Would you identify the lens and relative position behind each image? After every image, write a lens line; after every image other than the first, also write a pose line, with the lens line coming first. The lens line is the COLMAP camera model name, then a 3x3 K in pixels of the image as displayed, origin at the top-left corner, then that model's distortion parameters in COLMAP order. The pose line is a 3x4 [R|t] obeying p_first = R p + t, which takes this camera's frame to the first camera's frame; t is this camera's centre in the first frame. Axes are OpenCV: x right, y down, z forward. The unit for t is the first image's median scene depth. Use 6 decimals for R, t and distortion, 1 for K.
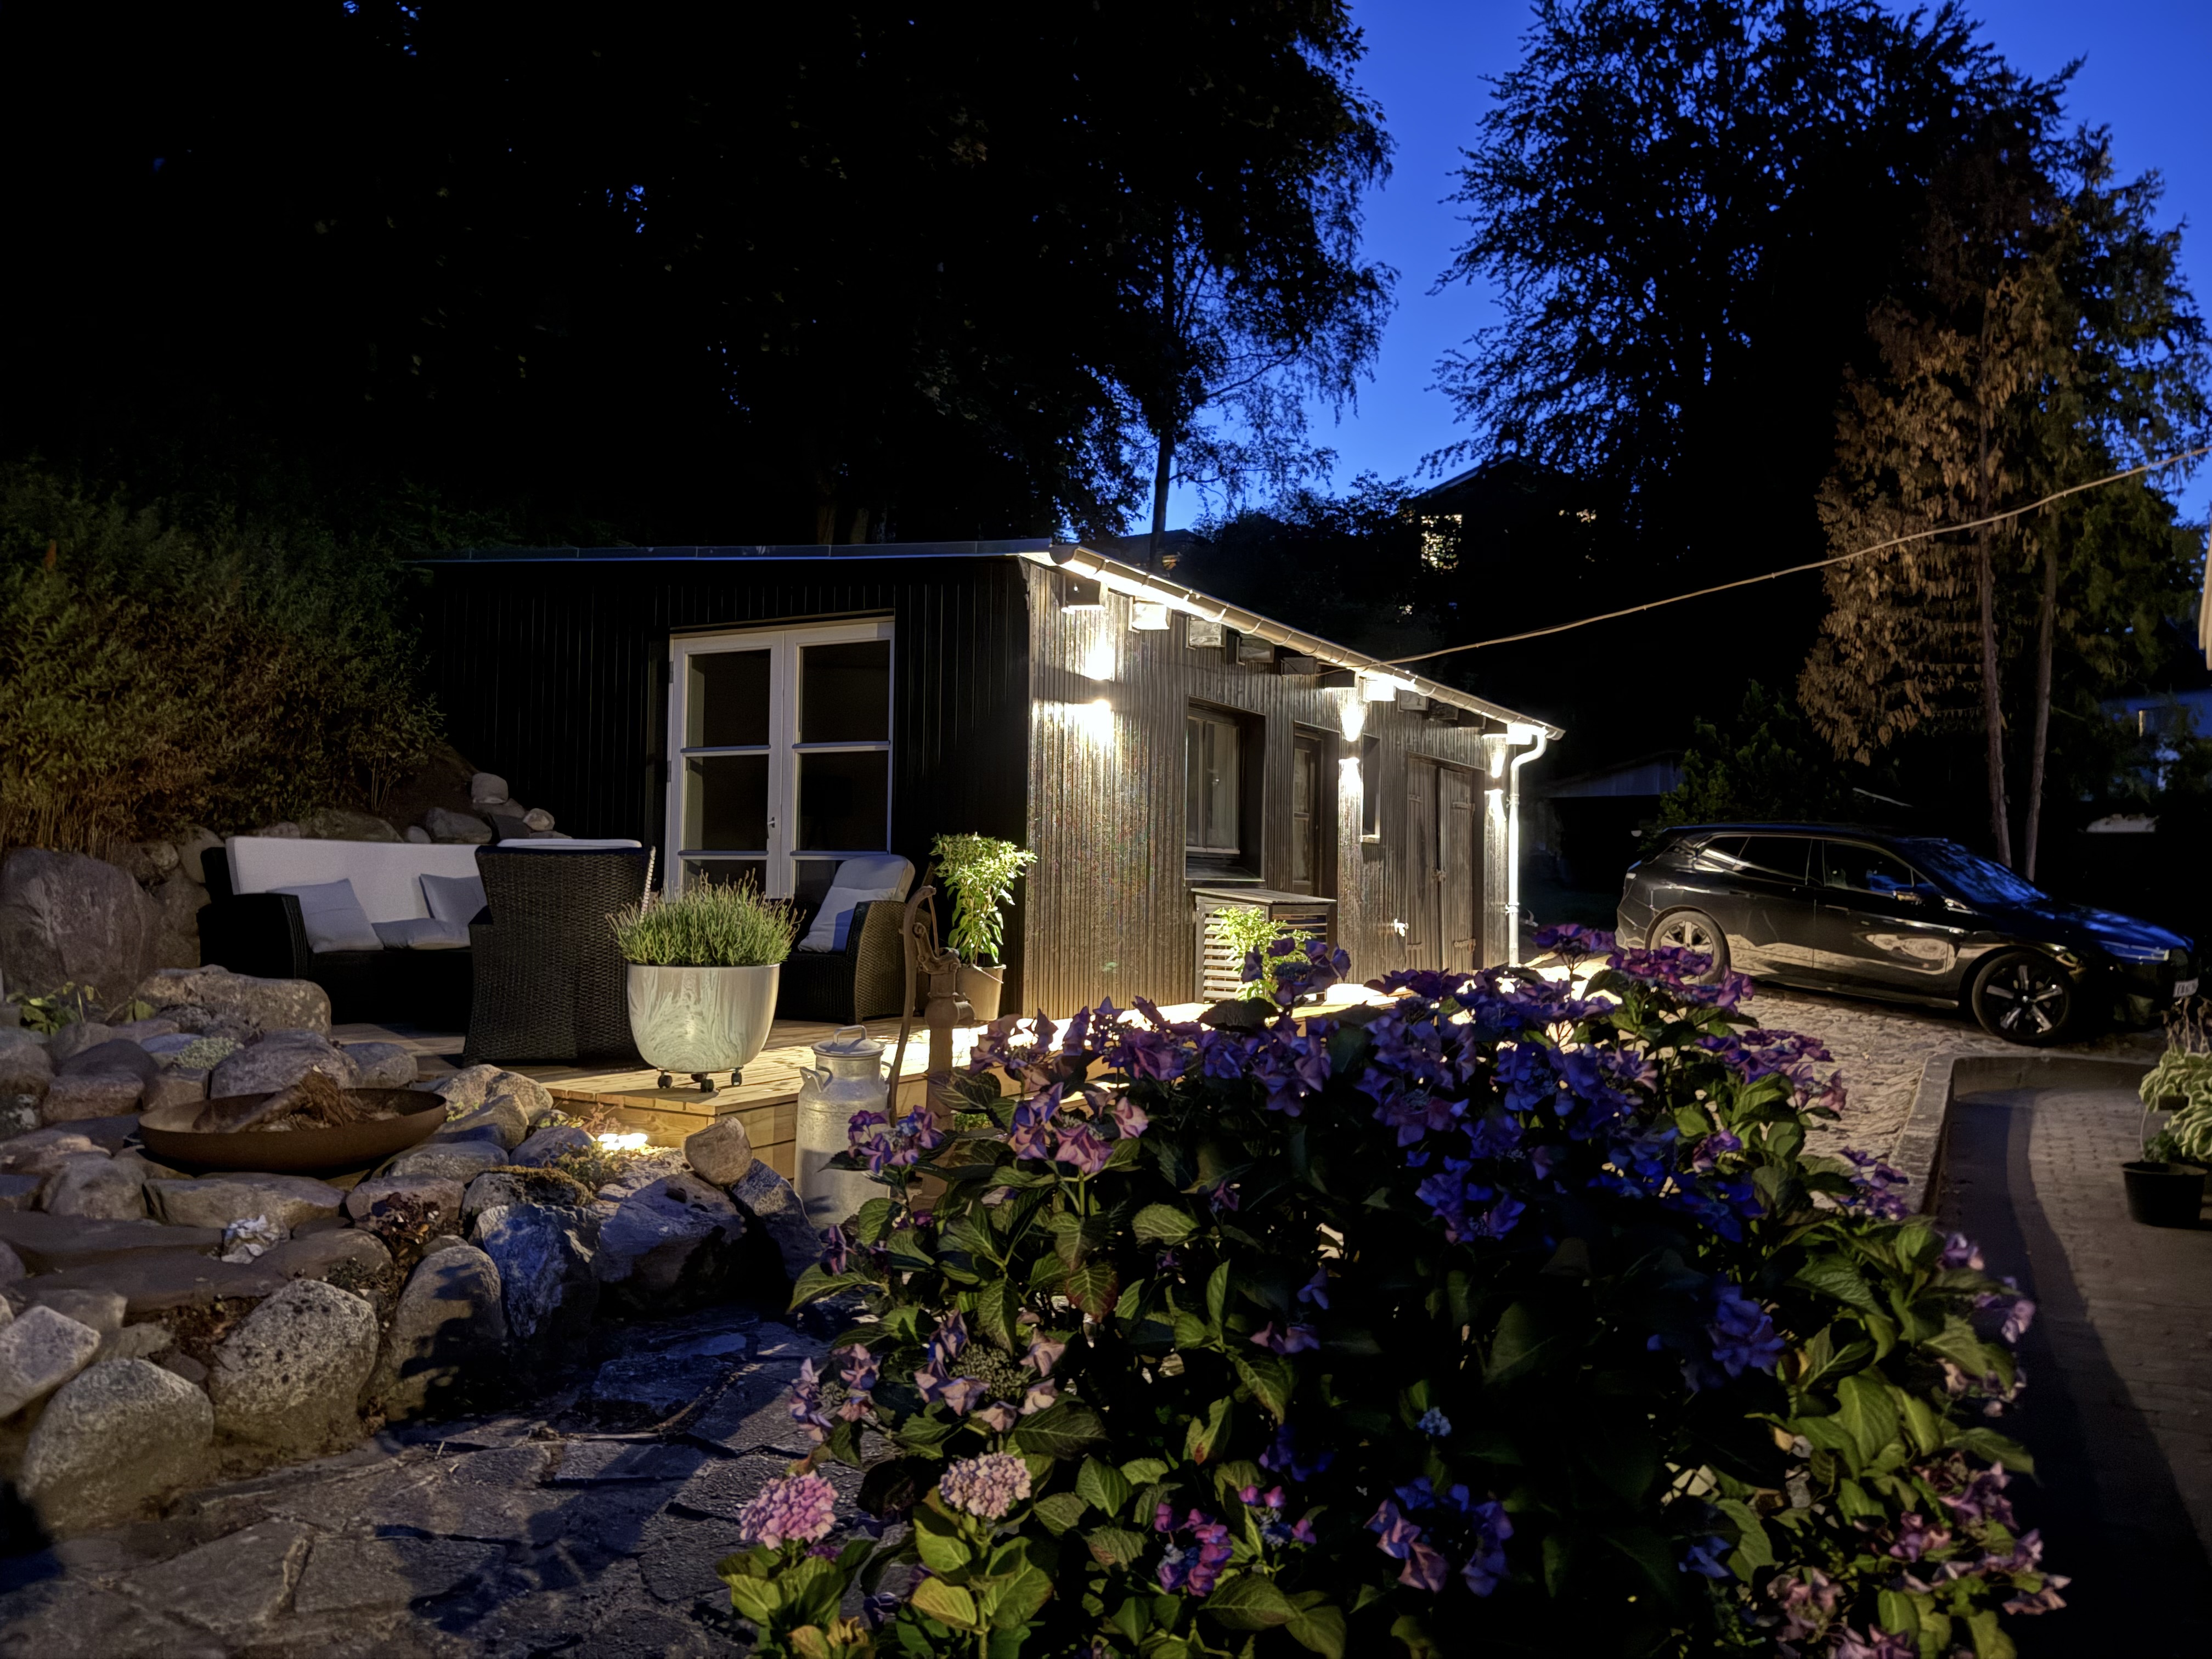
lens RADIAL K [[1668.0, 0, 1106.0], [0, 1668.0, 829.5], [0, 0, 1]] dist [0.054054, -0.163102]
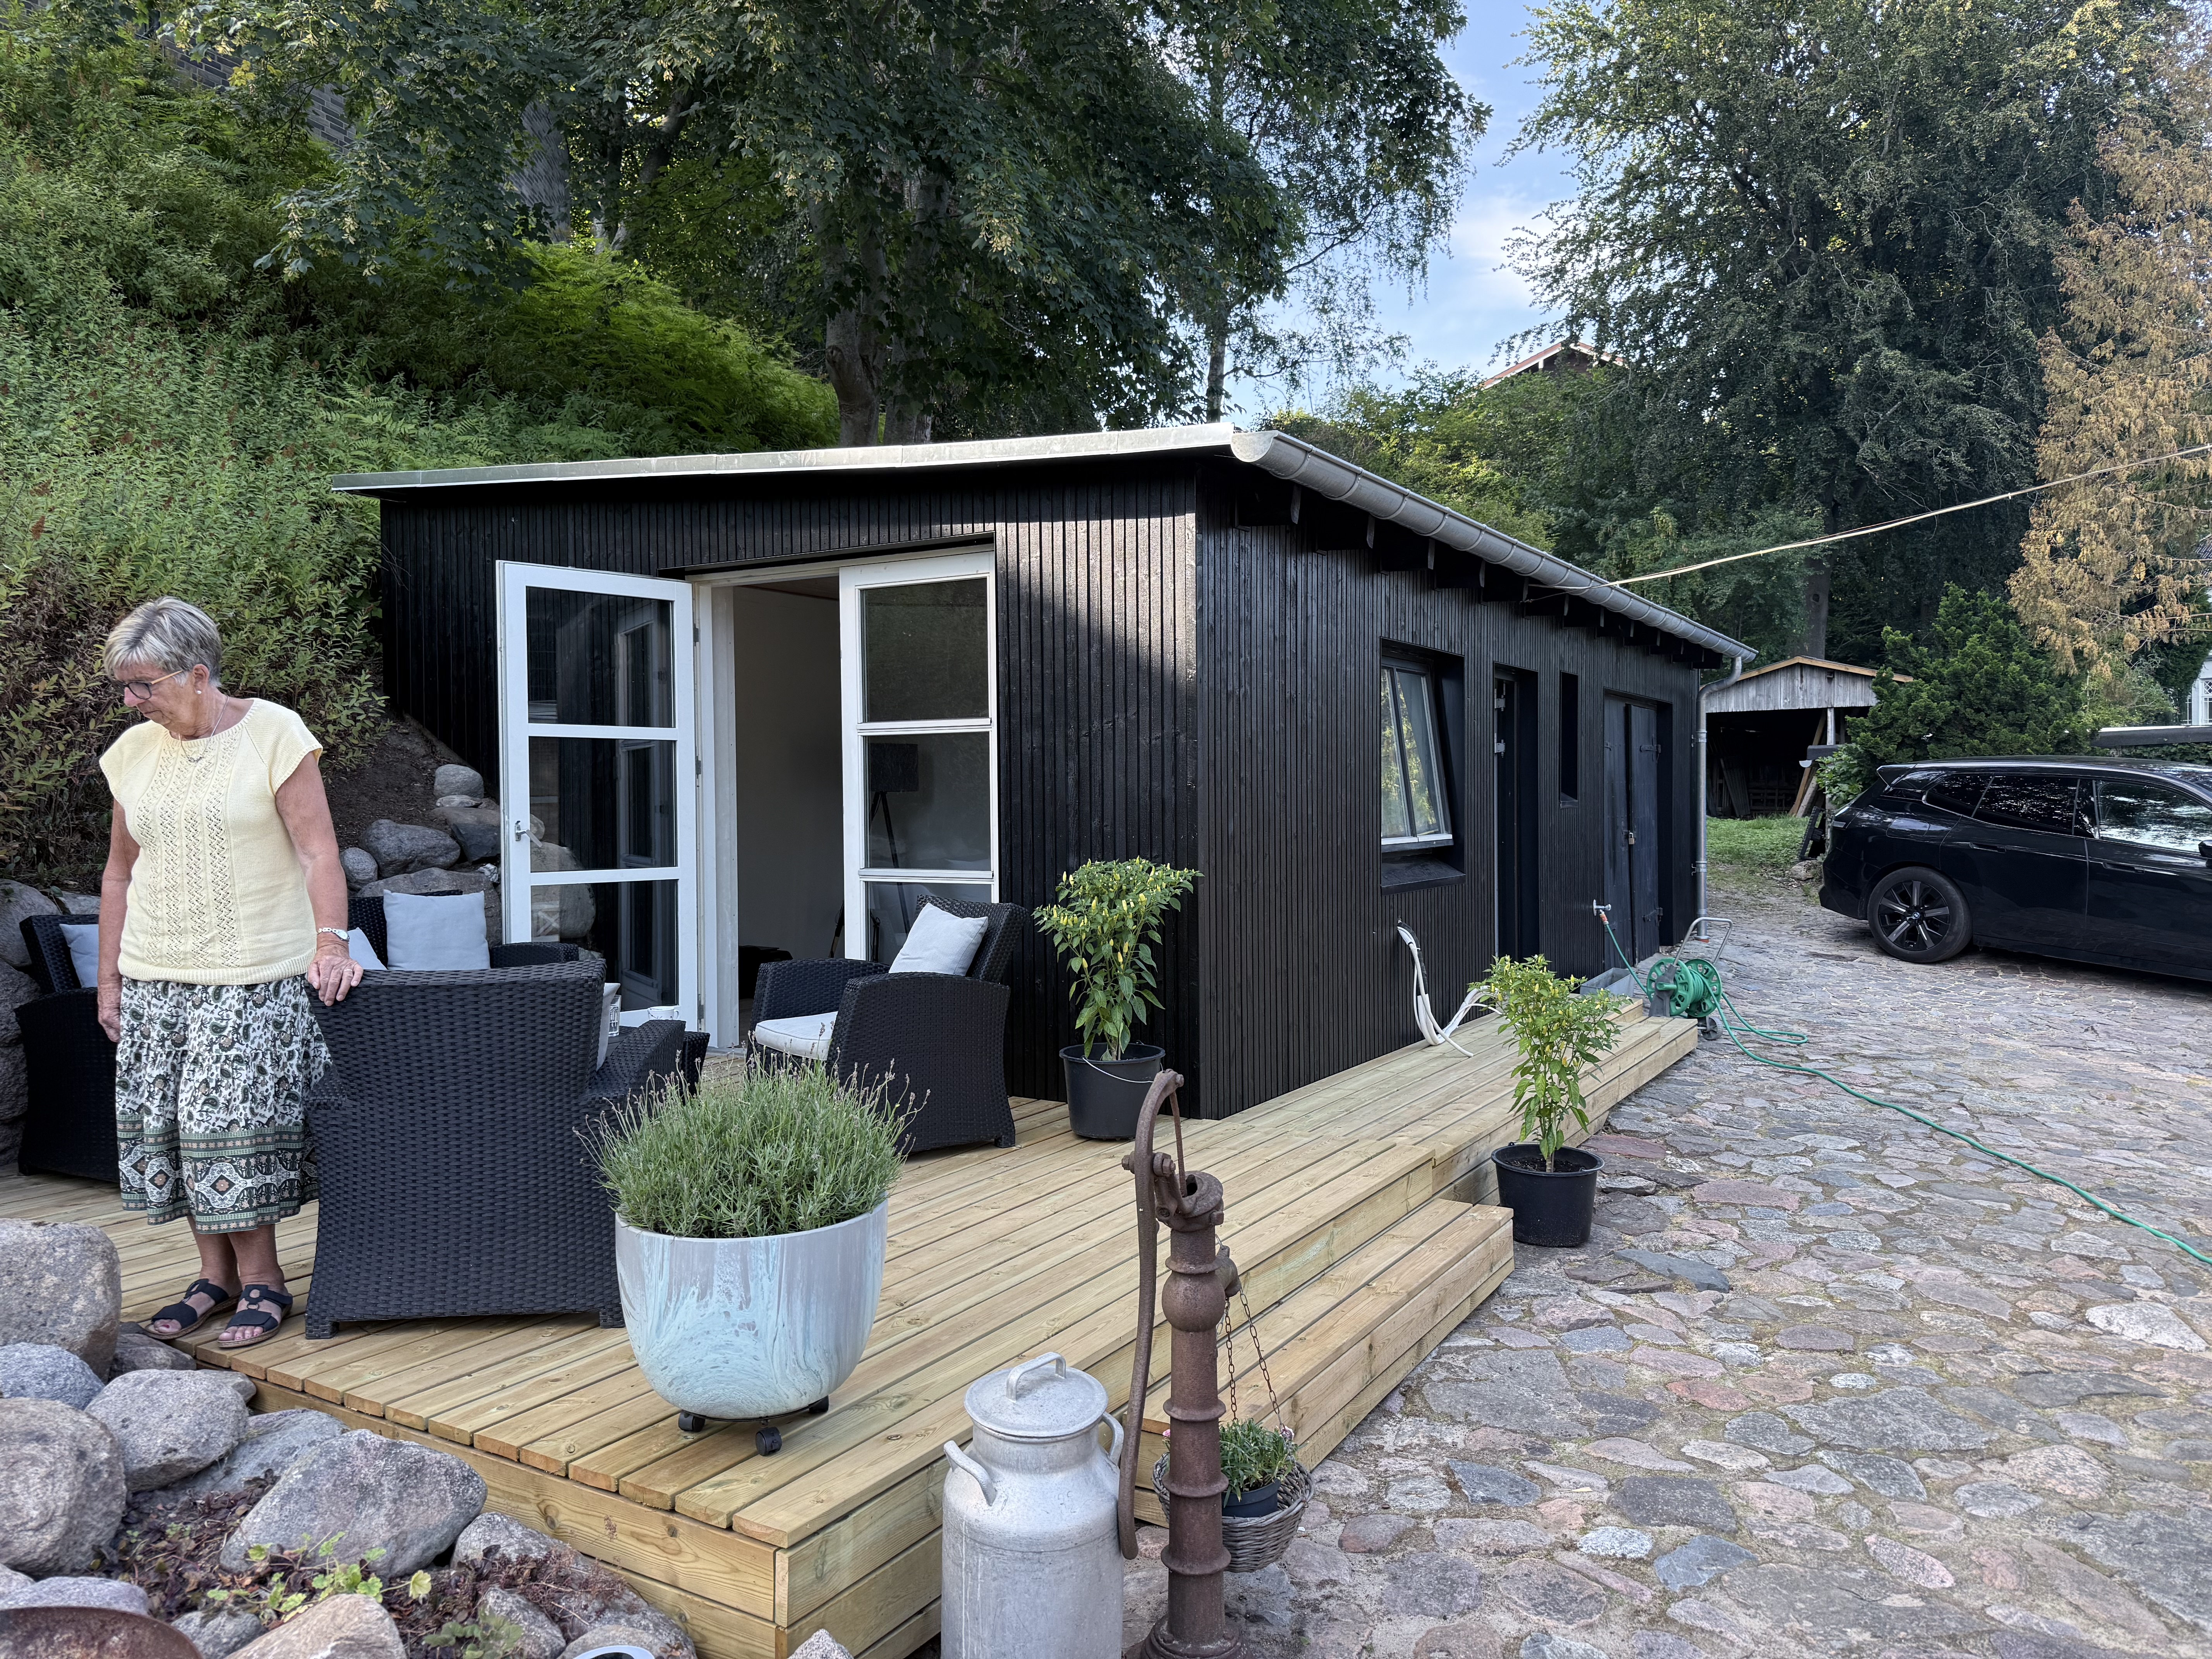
lens RADIAL K [[1581.3, 0, 1097.5], [0, 1581.3, 805.1], [0, 0, 1]] dist [0.044135, -0.125872]
pose [[0.999600, -0.025857, -0.011463, -0.027607], [0.026394, 0.998431, 0.049394, -0.017654], [0.010167, -0.049677, 0.998714, 0.114036]]
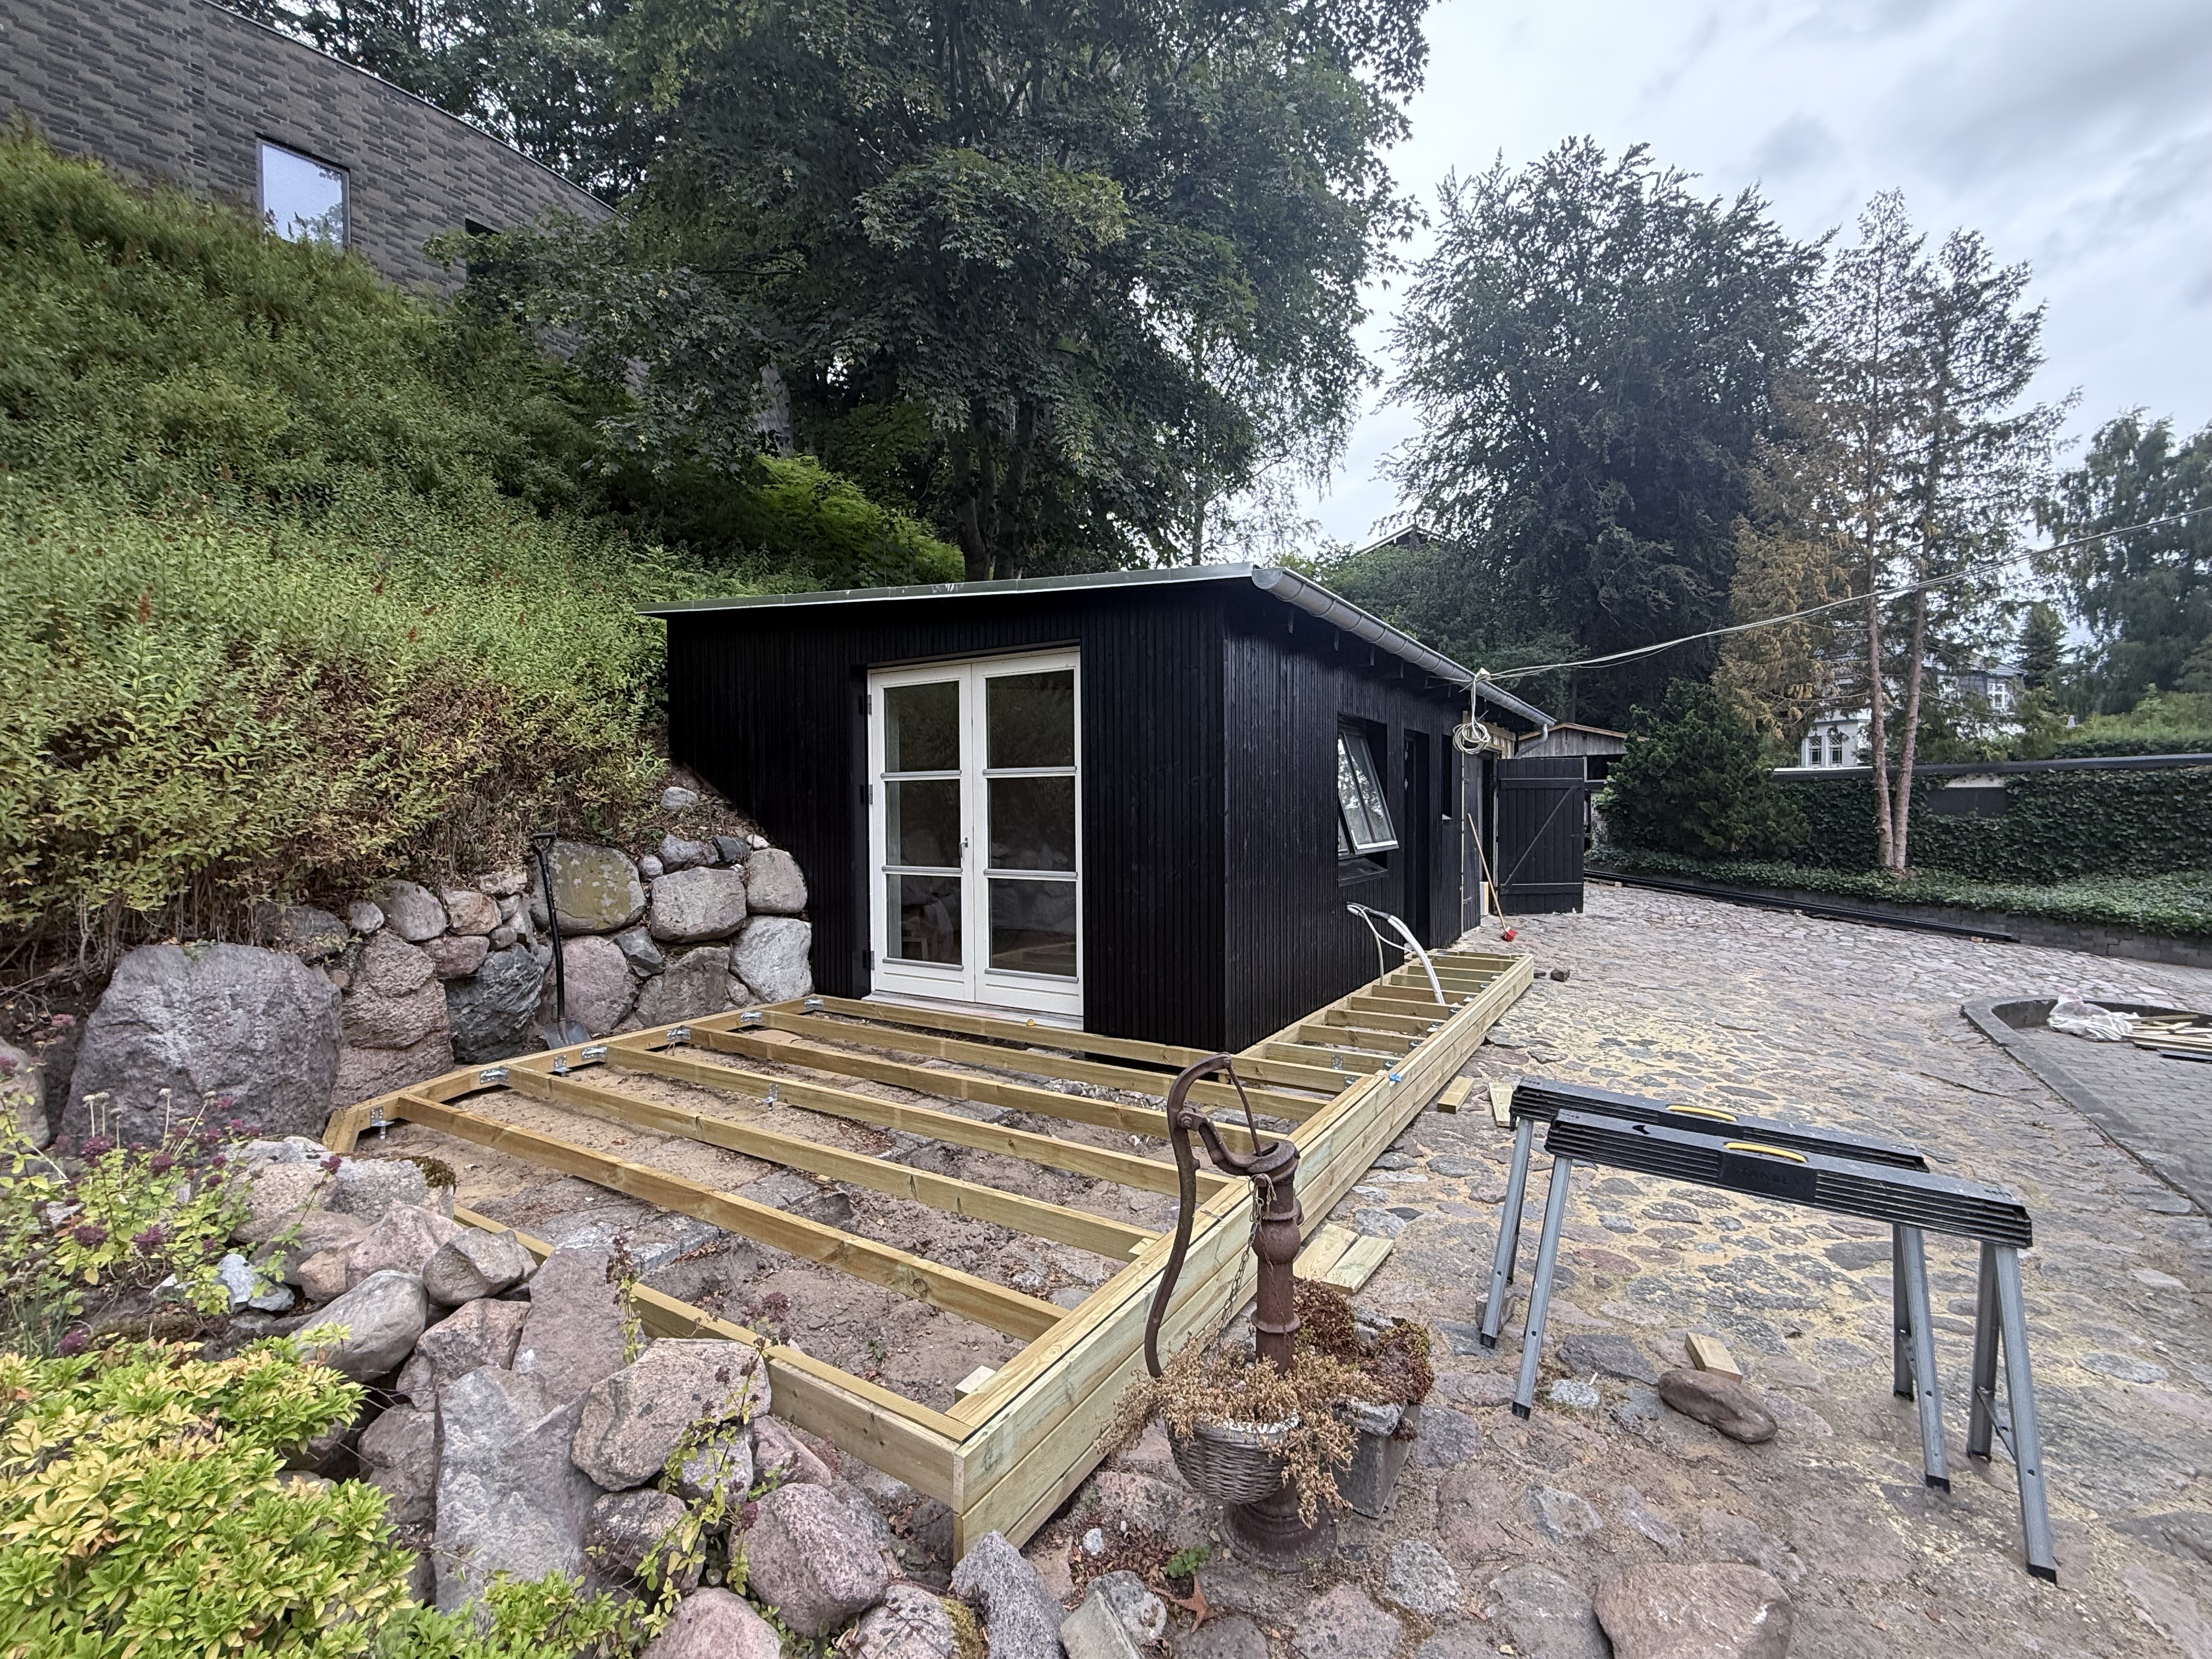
lens RADIAL K [[960.2, 0, 1106.0], [0, 960.2, 829.5], [0, 0, 1]] dist [-0.027117, -0.000232]
pose [[0.999536, -0.023860, -0.018955, -0.036181], [0.025111, 0.997317, 0.068760, -0.020053], [0.017264, -0.069204, 0.997453, 0.142649]]
